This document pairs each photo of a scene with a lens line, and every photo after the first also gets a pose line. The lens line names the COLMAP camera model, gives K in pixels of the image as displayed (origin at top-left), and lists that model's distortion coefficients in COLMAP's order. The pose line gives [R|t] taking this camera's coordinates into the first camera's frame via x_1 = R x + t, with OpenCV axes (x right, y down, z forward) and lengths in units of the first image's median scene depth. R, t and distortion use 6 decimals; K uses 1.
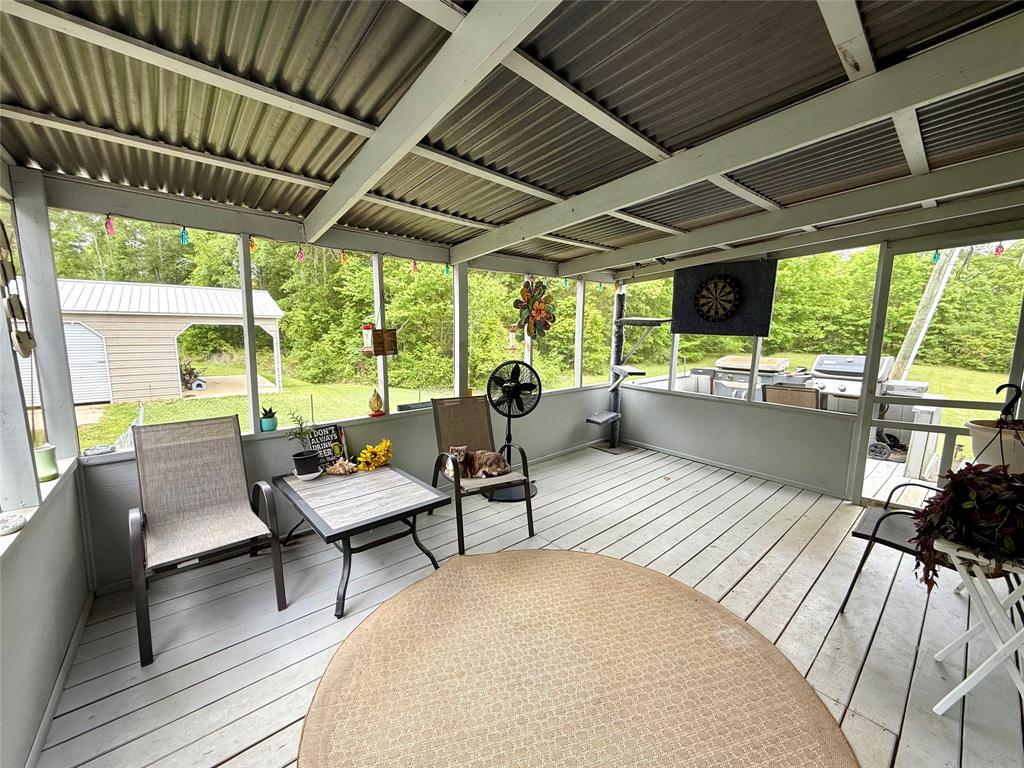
lens RADIAL K [[408.1, 0, 509.4], [0, 408.1, 382.7], [0, 0, 1]] dist [0.002620, -0.000579]
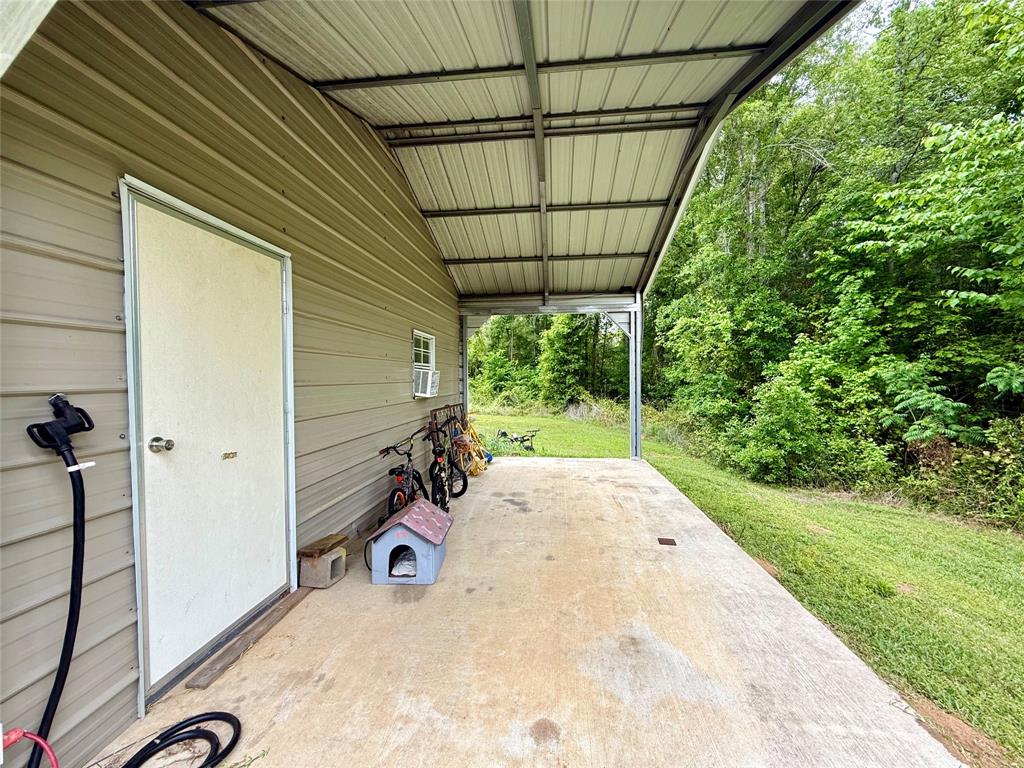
lens RADIAL K [[408.1, 0, 509.9], [0, 408.1, 385.8], [0, 0, 1]] dist [0.002620, -0.000579]
pose [[0.697688, -0.010283, -0.716328, -0.702361], [-0.082720, 0.992053, -0.094809, -0.063859], [0.711610, 0.125402, 0.691293, 1.061238]]
